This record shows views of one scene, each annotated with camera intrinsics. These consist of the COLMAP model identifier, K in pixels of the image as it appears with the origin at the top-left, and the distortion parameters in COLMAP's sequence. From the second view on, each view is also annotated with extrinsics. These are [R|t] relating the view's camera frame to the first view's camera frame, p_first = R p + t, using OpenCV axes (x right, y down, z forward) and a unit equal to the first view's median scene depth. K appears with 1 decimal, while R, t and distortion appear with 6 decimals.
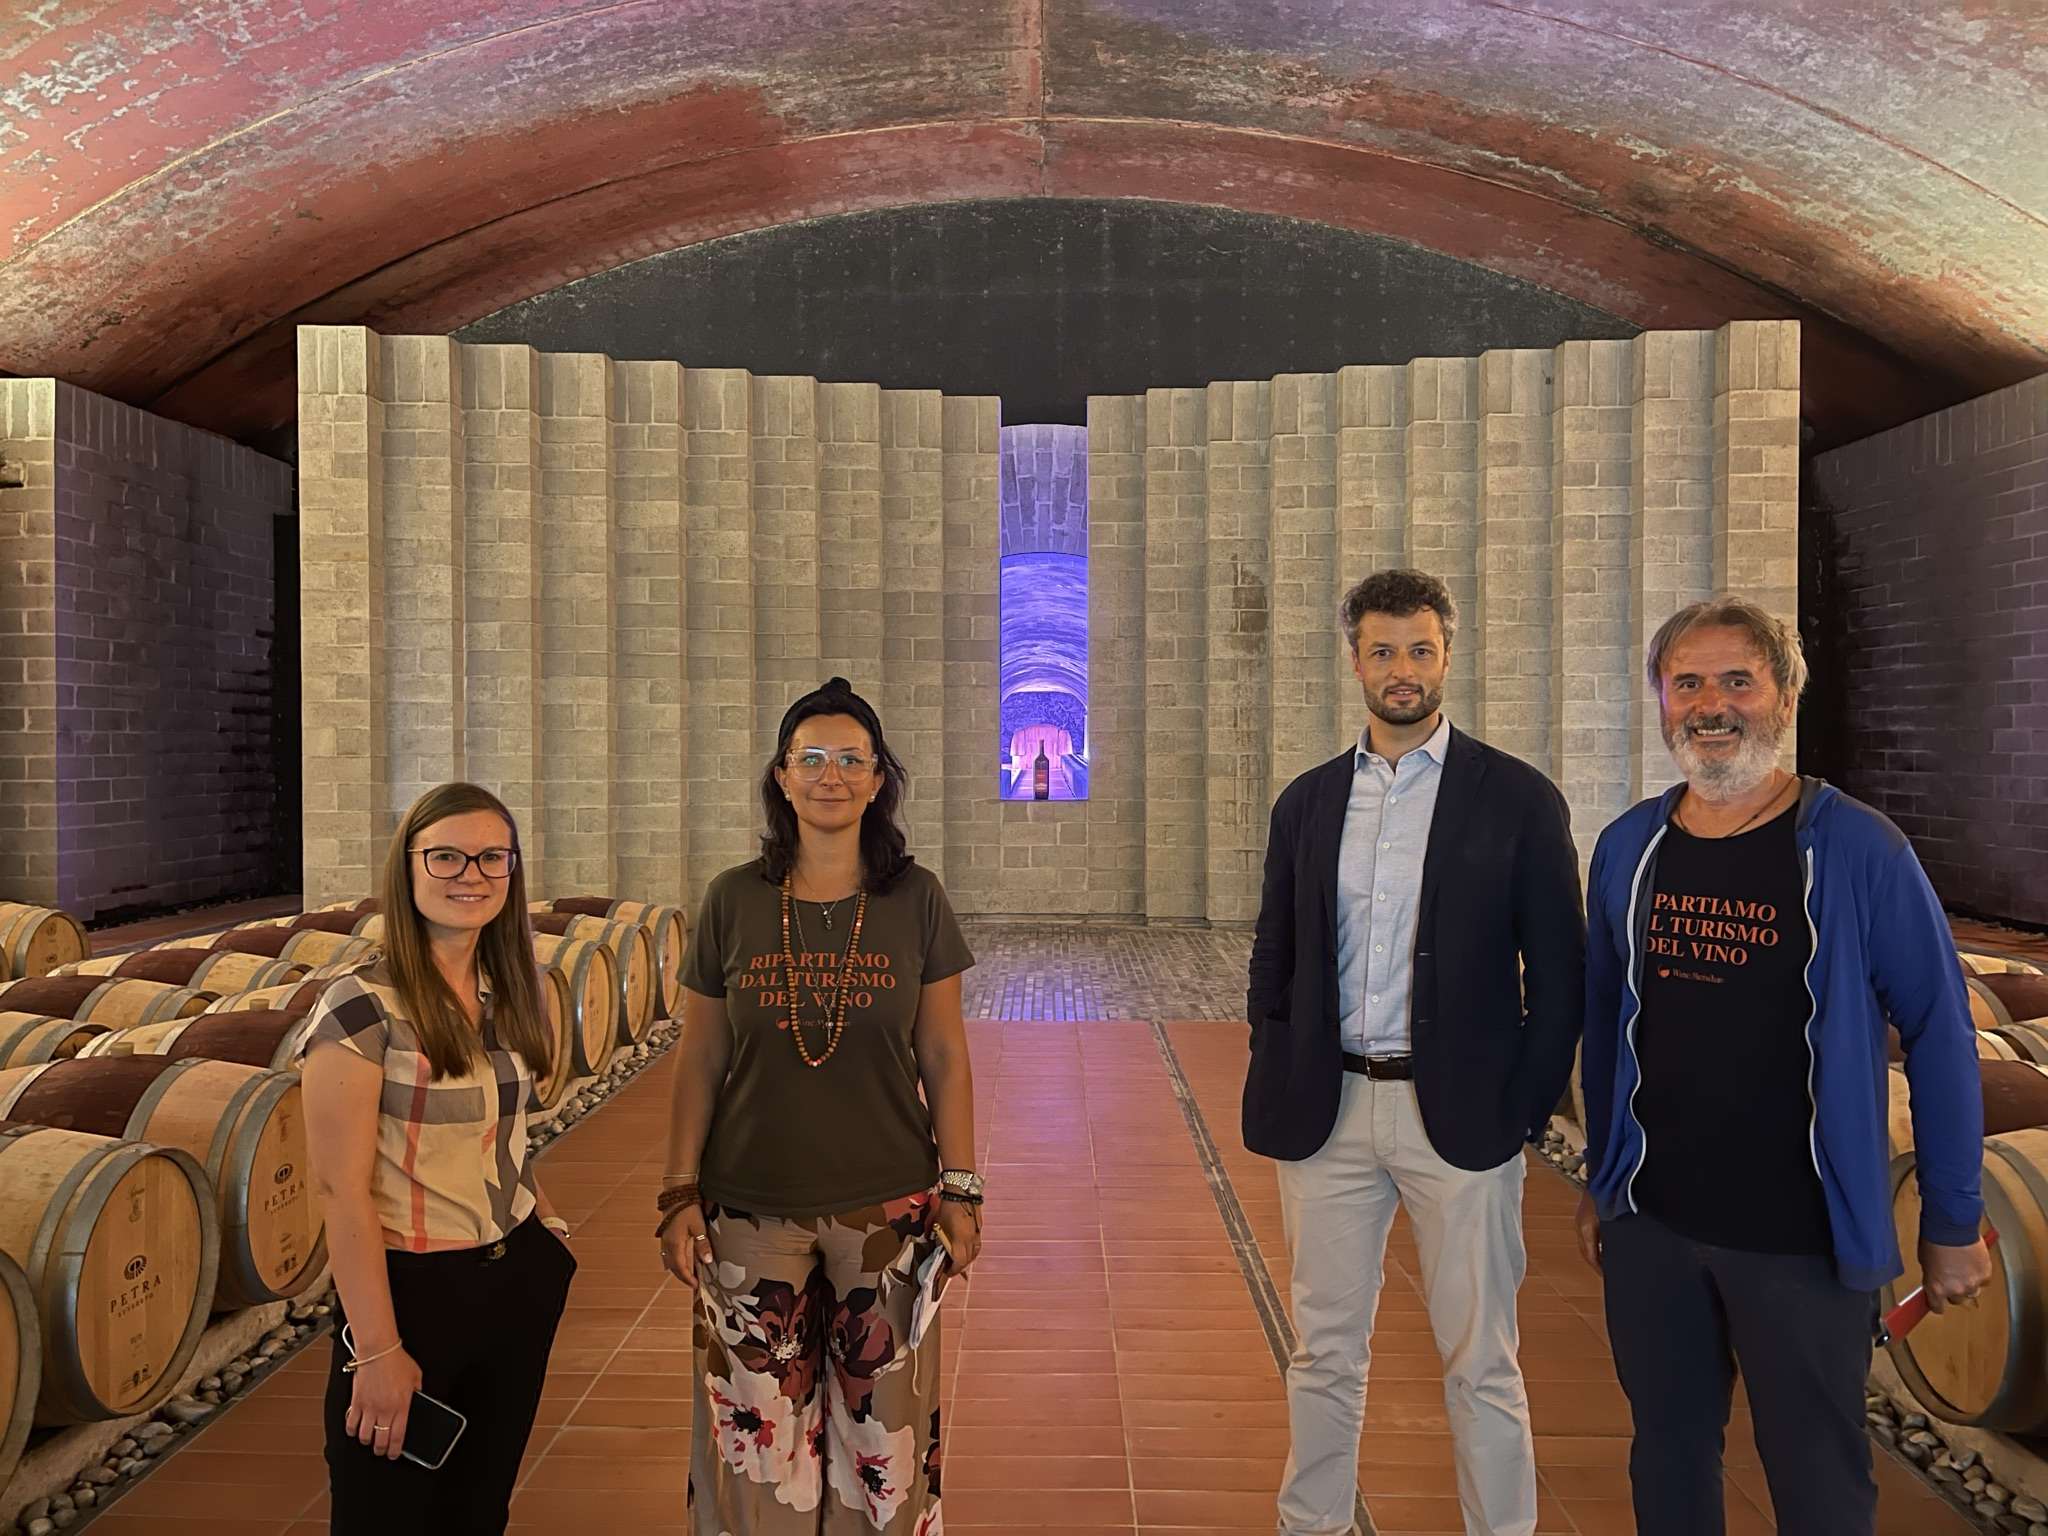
lens RADIAL K [[1865.2, 0, 1024.0], [0, 1865.2, 768.0], [0, 0, 1]] dist [0.134190, -0.280504]
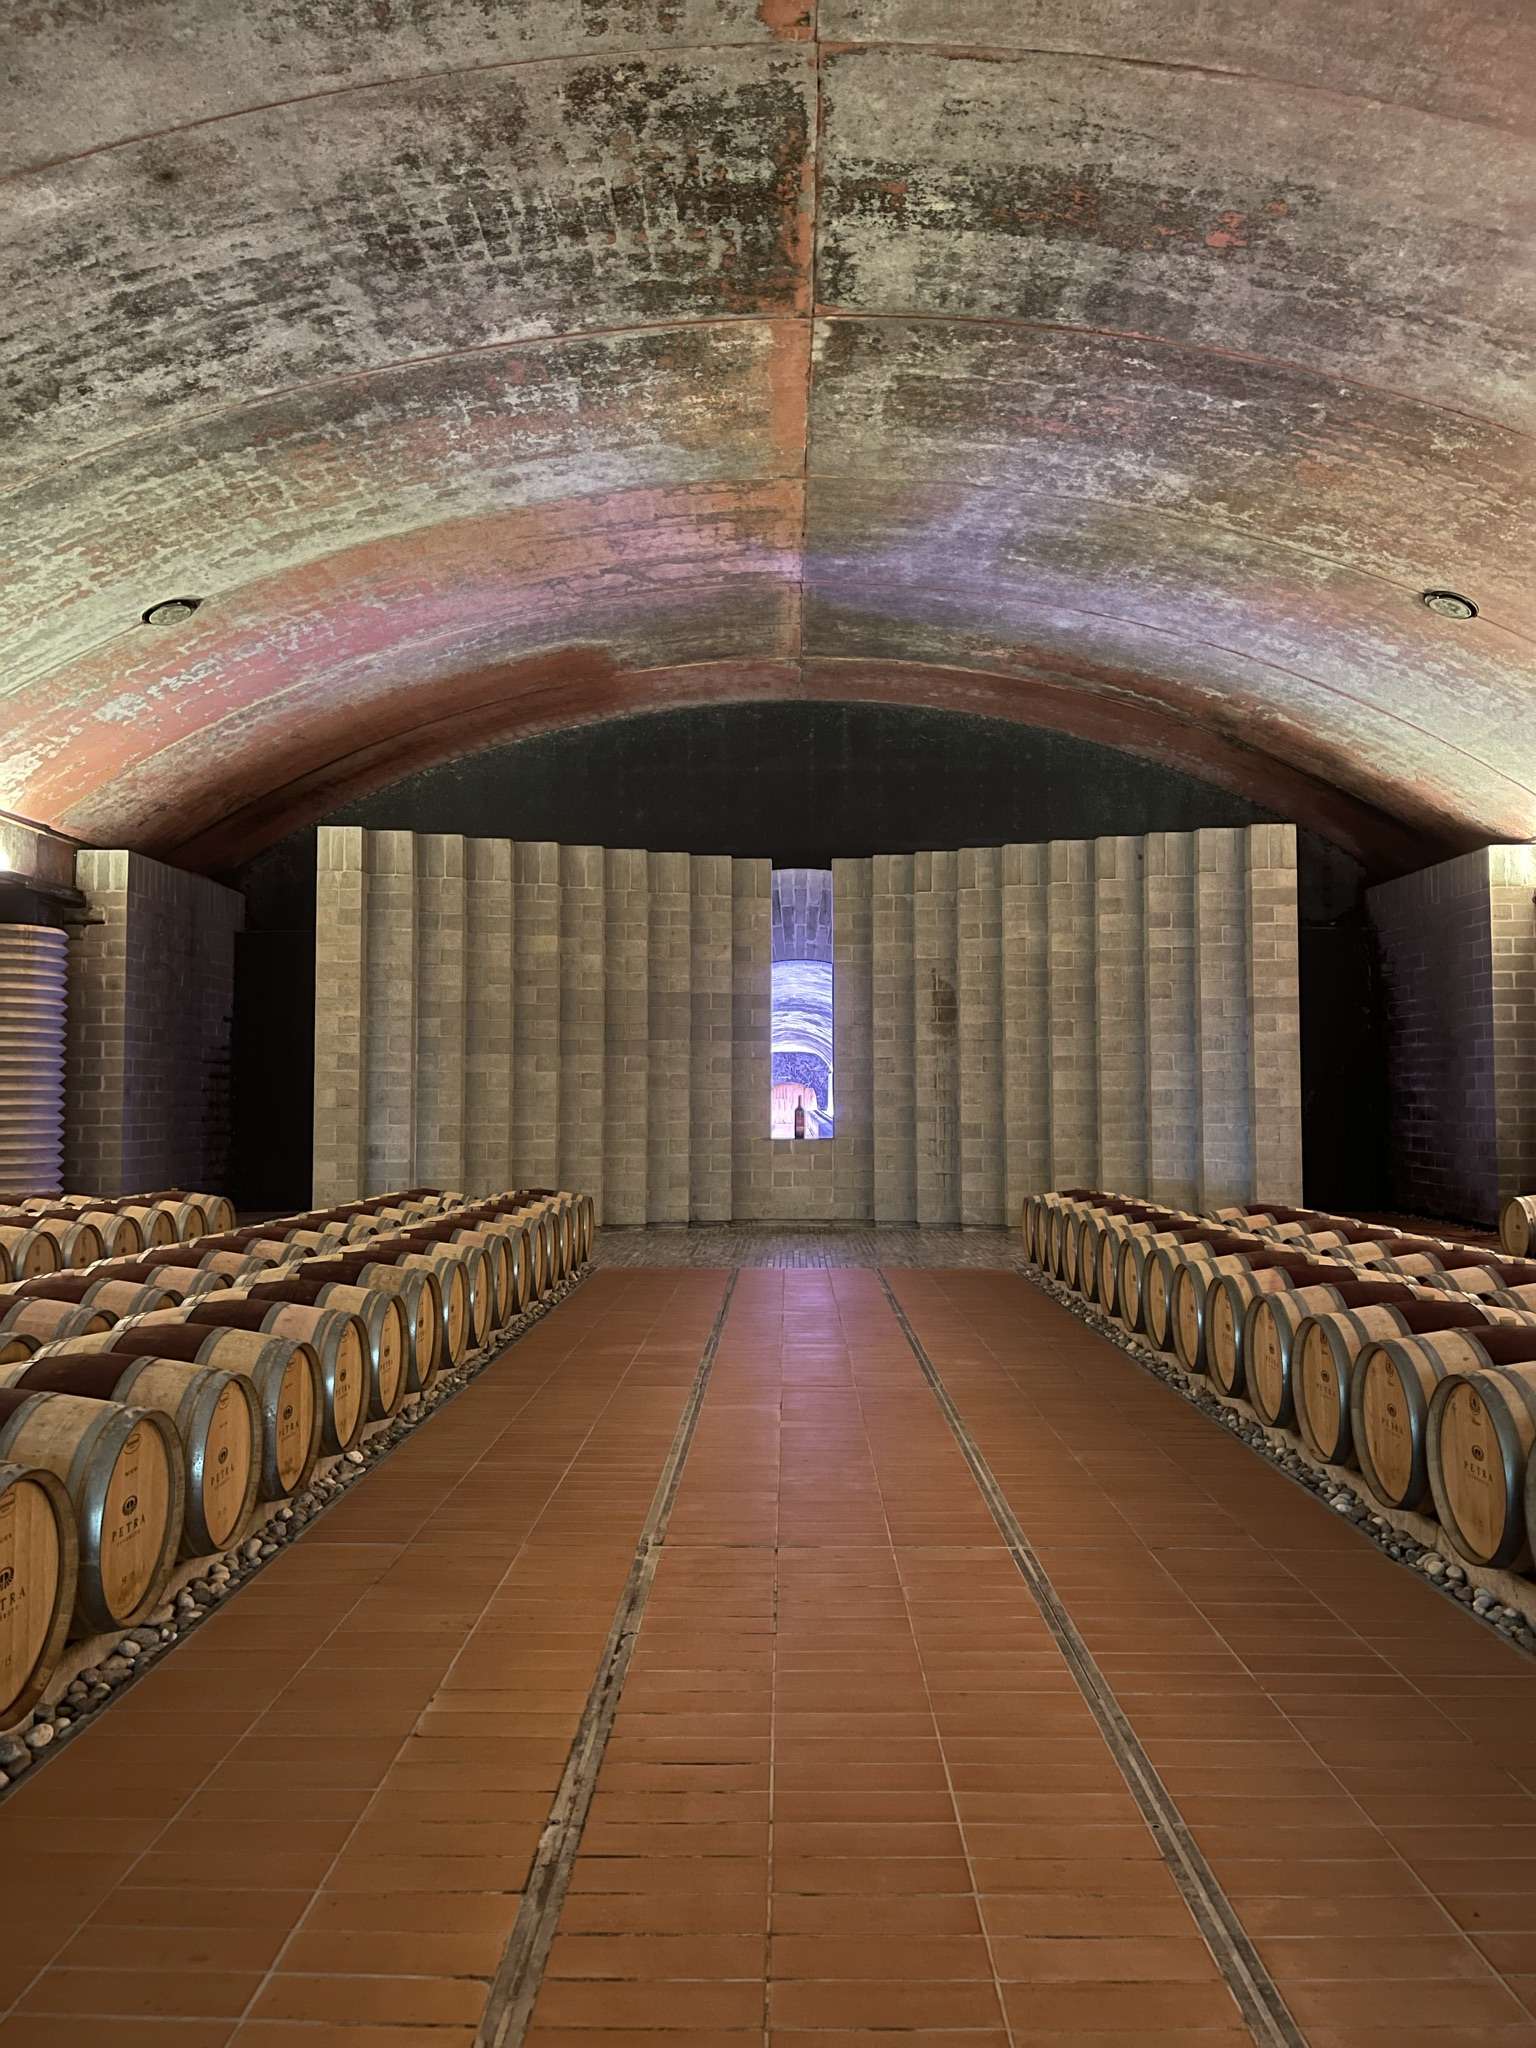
lens RADIAL K [[1865.2, 0, 768.0], [0, 1865.2, 1024.0], [0, 0, 1]] dist [0.134190, -0.280504]
pose [[1.000000, 0.000160, 0.000434, -0.017019], [-0.000137, 0.998515, -0.054477, 0.008061], [-0.000442, 0.054477, 0.998515, -0.452419]]
